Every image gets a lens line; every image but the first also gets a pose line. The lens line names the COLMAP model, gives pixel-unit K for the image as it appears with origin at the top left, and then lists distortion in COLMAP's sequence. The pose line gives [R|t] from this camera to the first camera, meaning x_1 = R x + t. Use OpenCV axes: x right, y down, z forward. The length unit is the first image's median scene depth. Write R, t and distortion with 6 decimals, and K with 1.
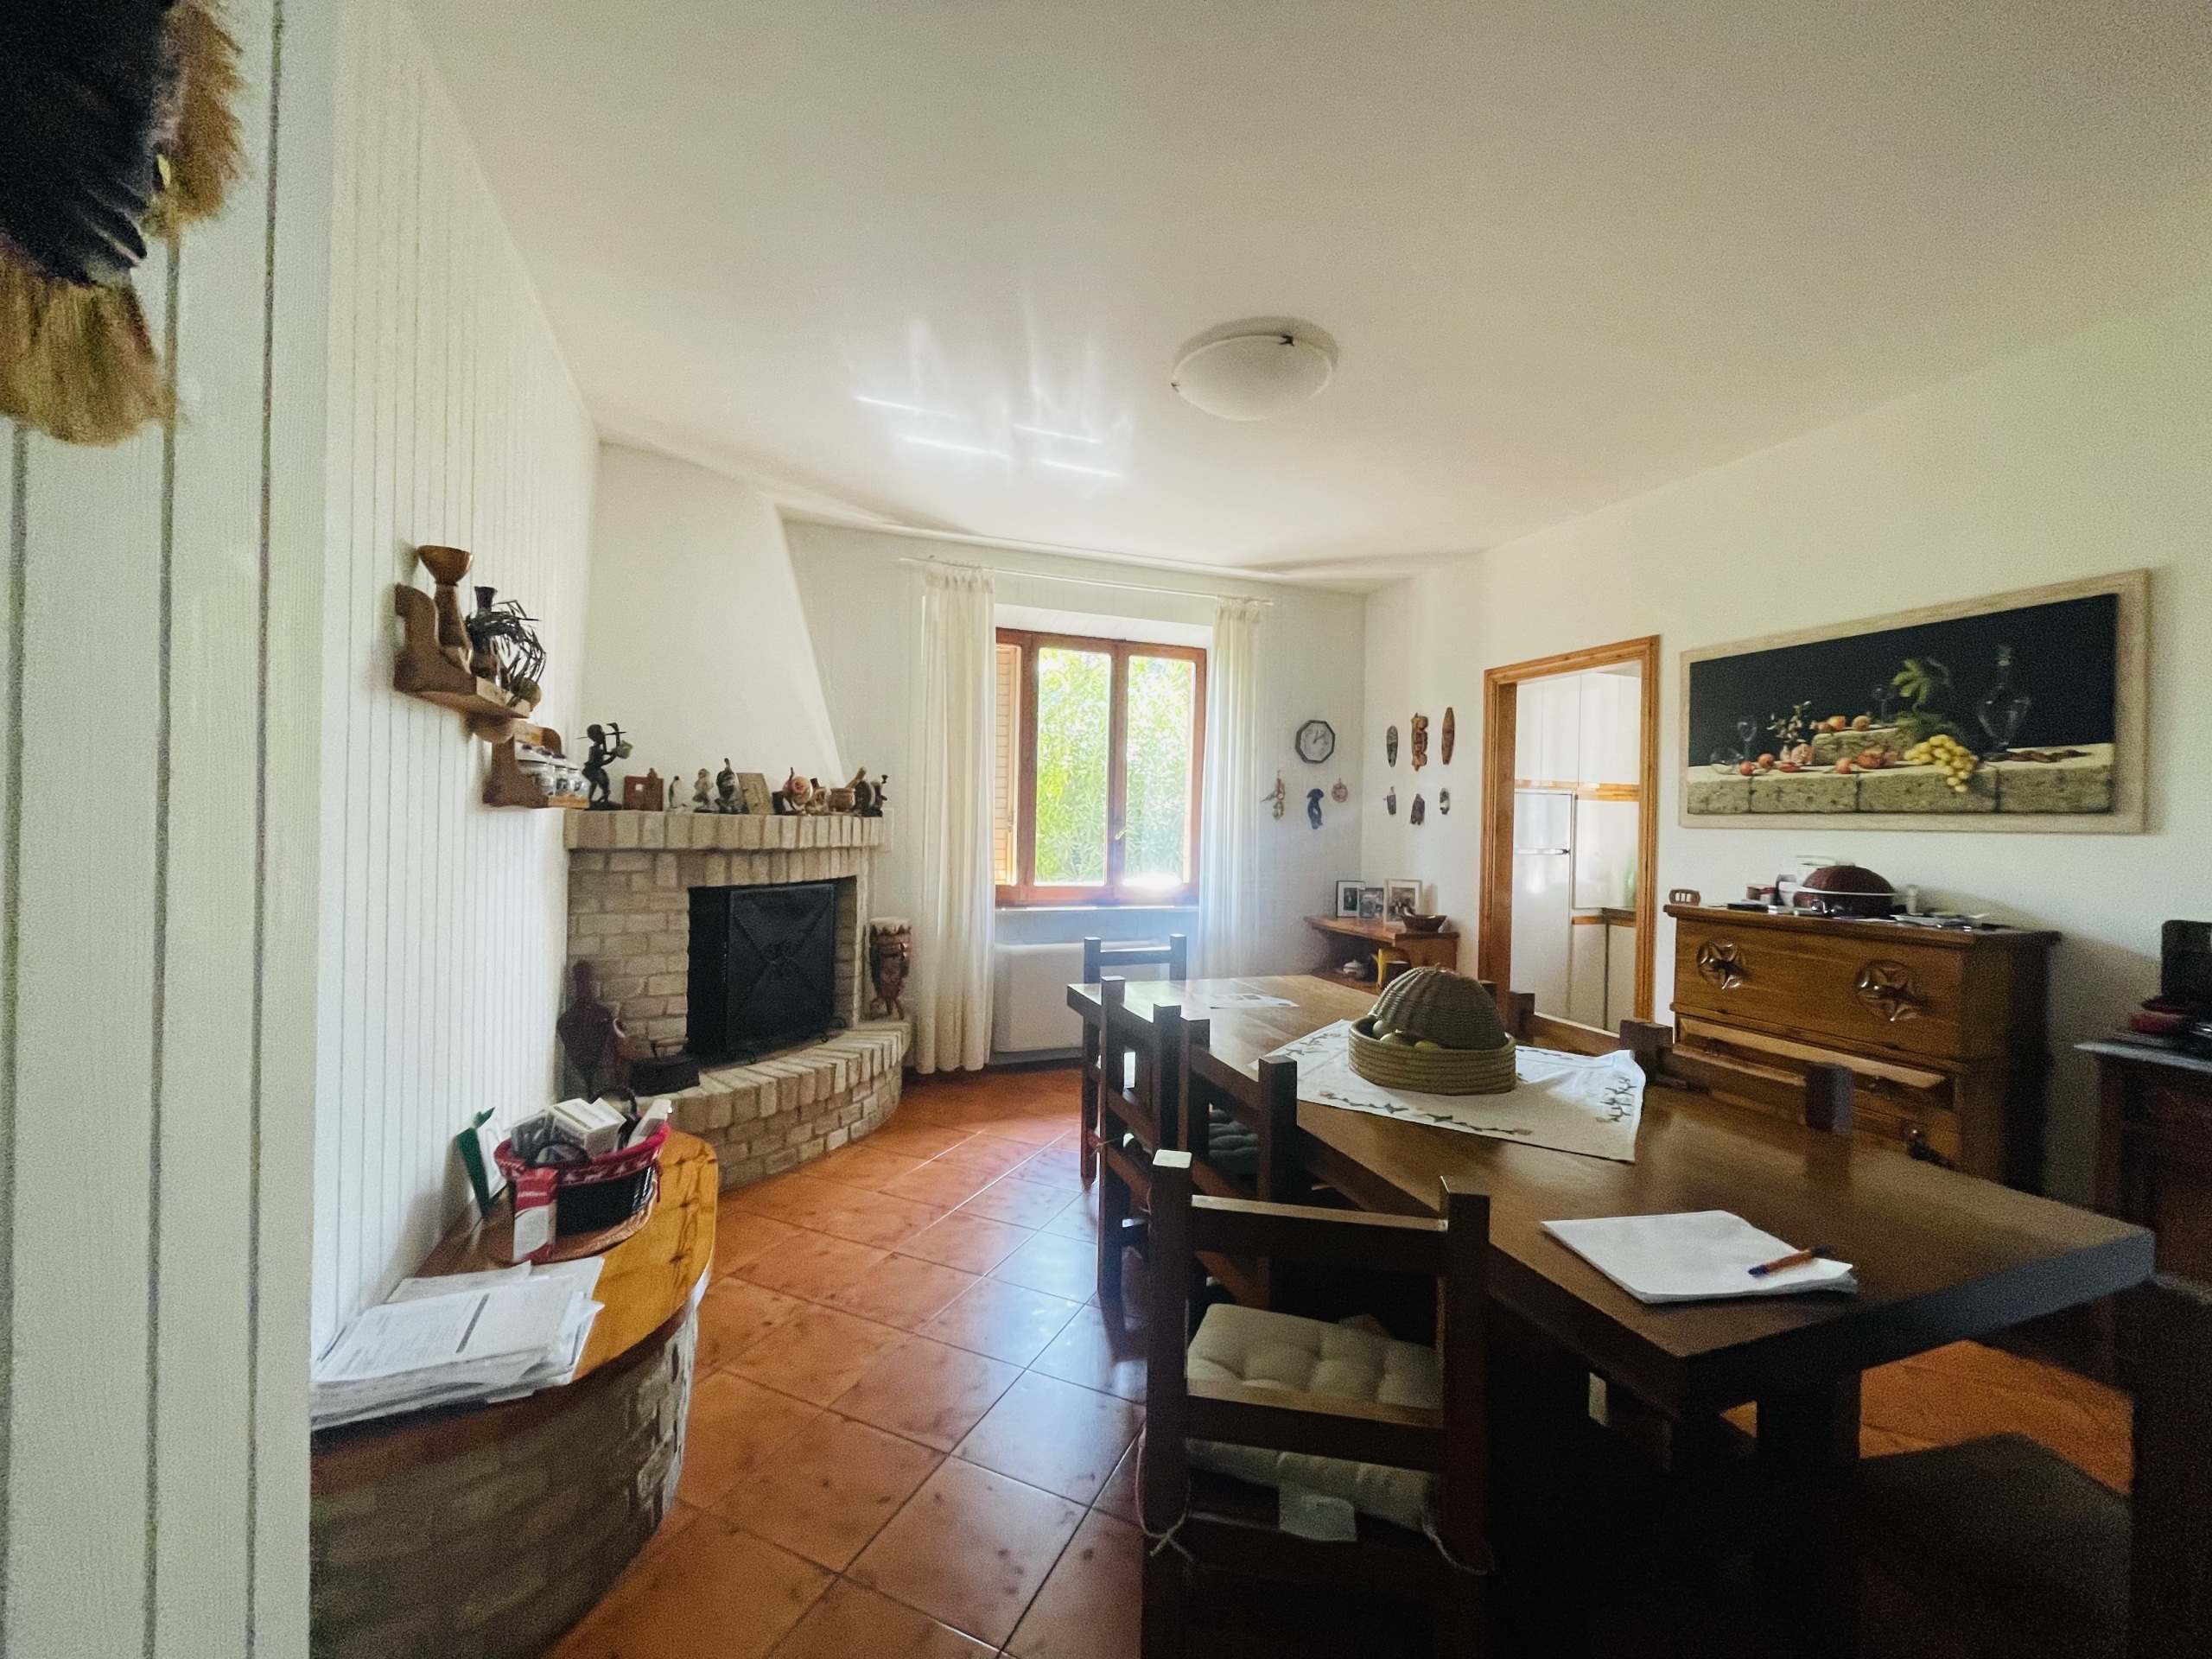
lens RADIAL K [[894.0, 0, 1105.3], [0, 894.0, 822.8], [0, 0, 1]] dist [-0.000263, -0.000670]
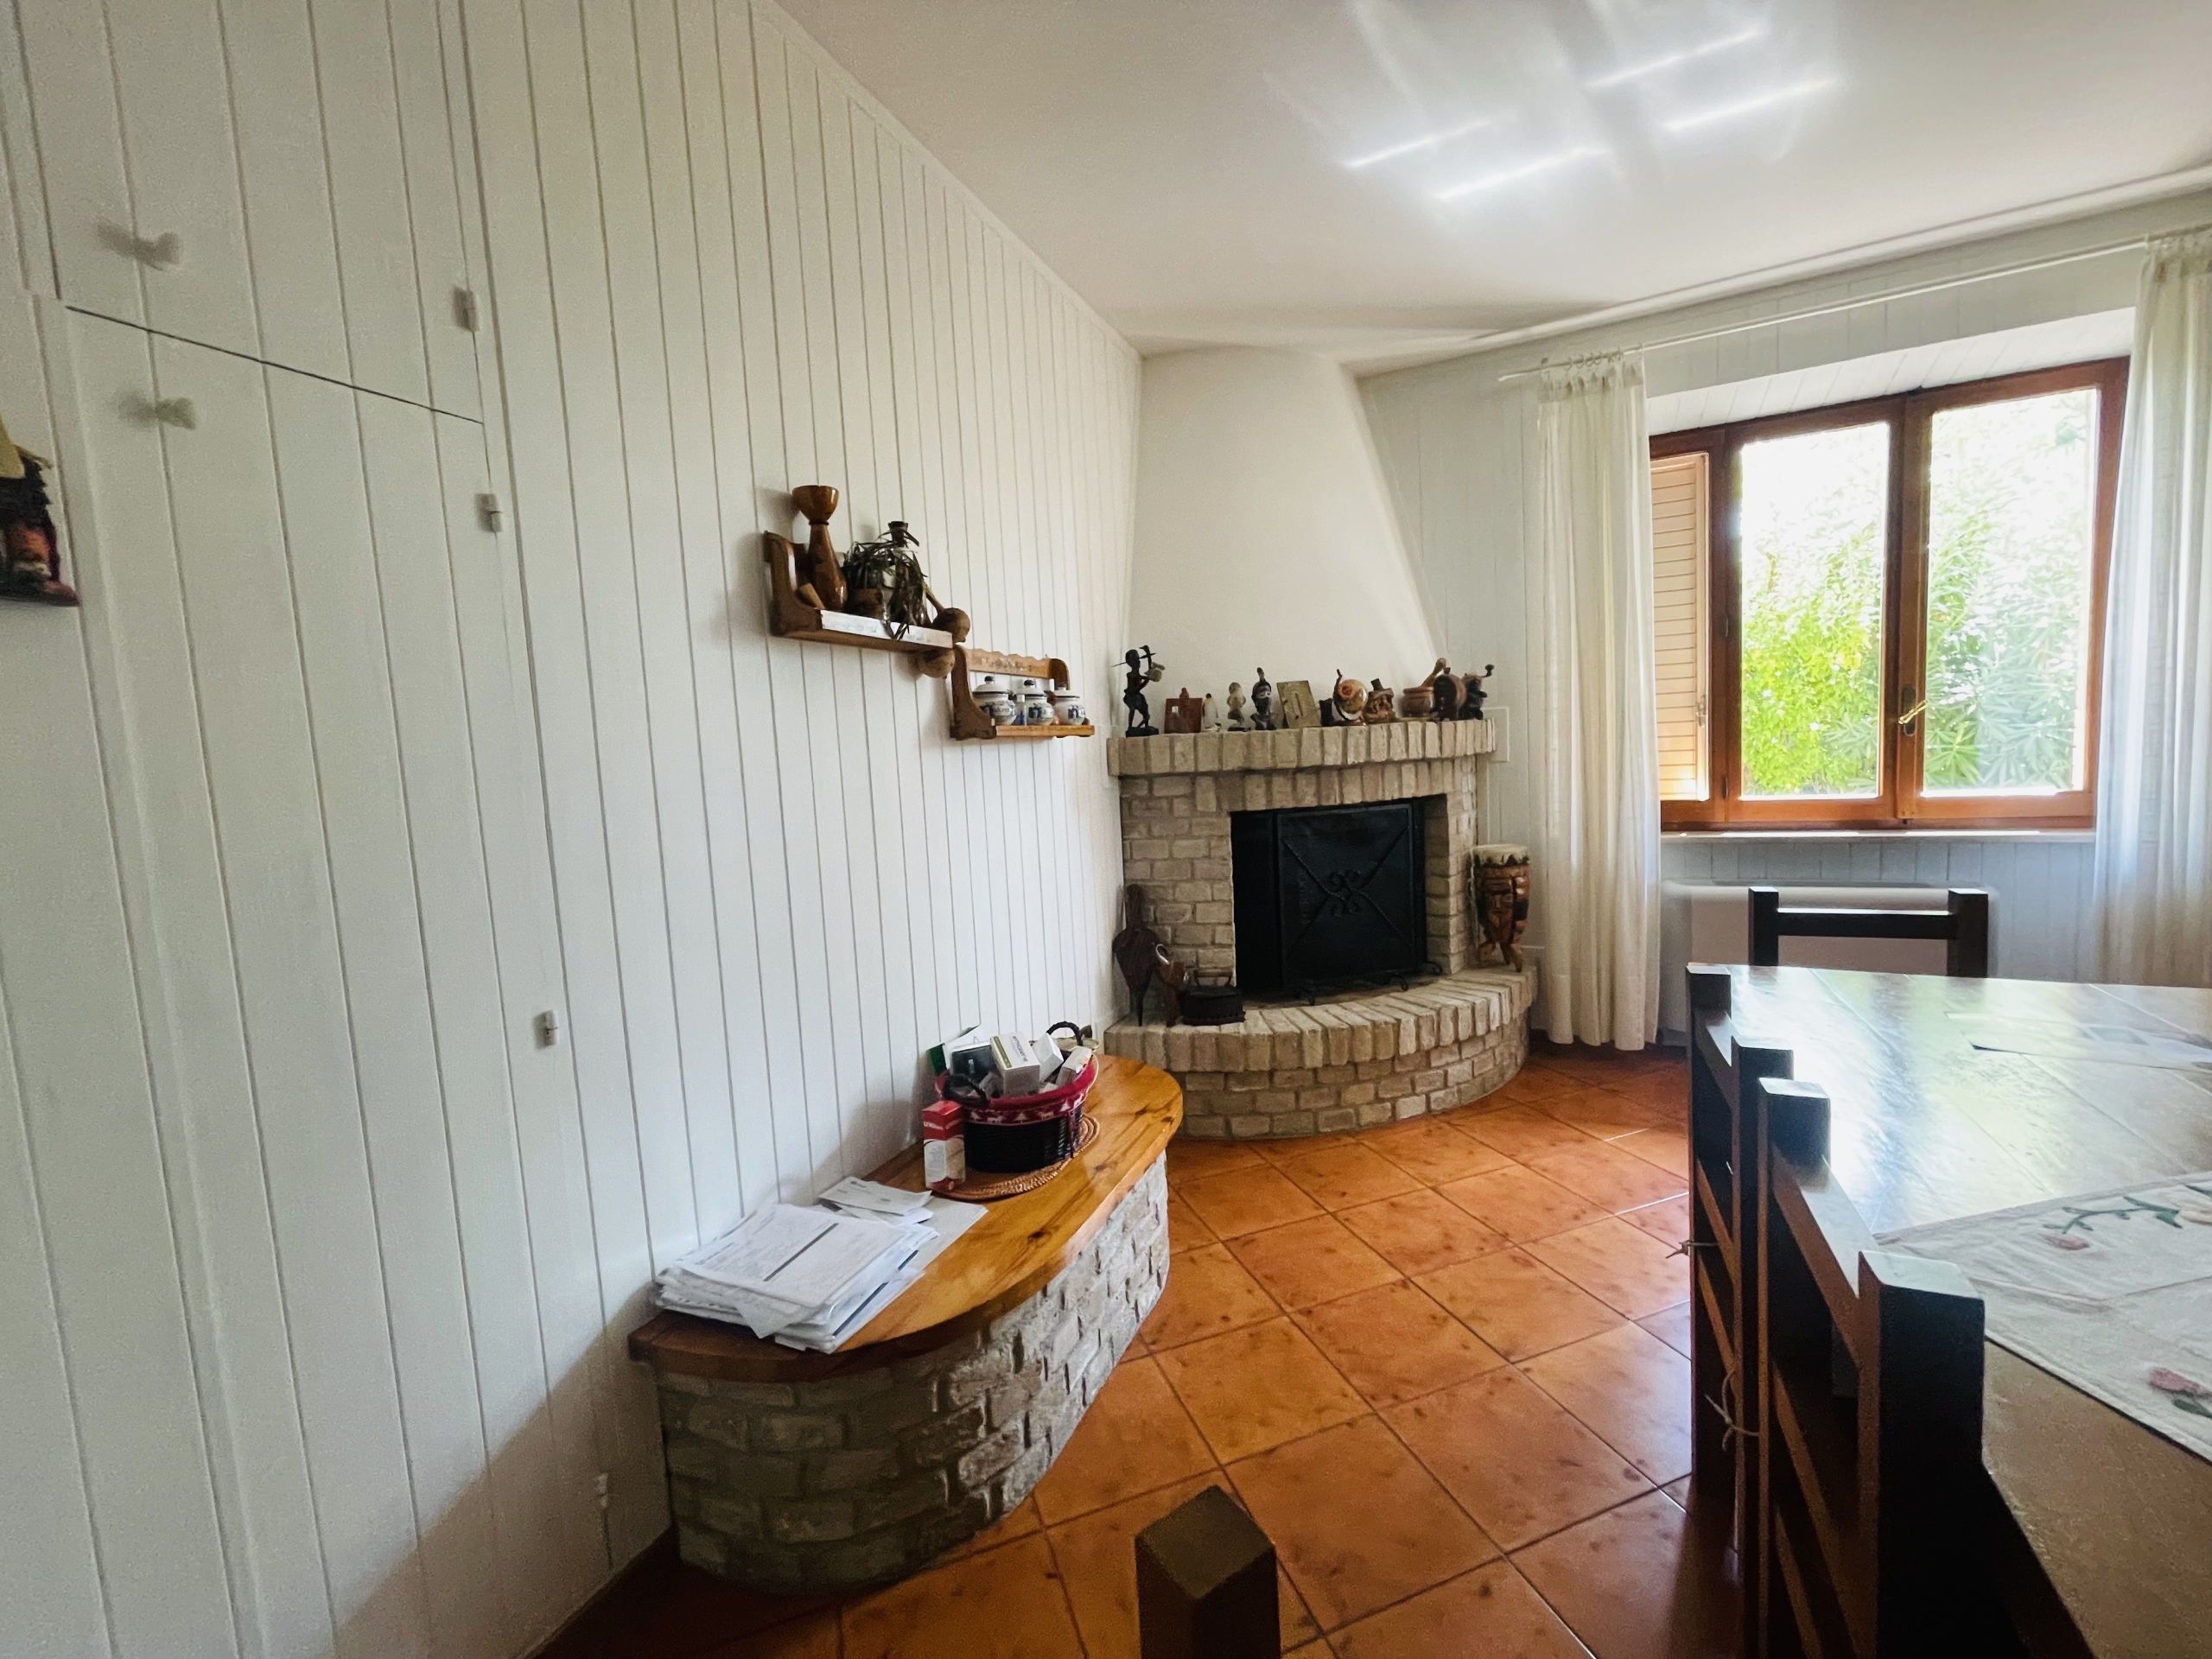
lens RADIAL K [[894.0, 0, 1105.3], [0, 894.0, 822.8], [0, 0, 1]] dist [-0.000263, -0.000670]
pose [[0.693942, 0.001209, -0.720030, 0.114891], [0.067545, 0.995480, 0.066769, 0.012316], [0.716856, -0.094968, 0.690723, 0.255632]]
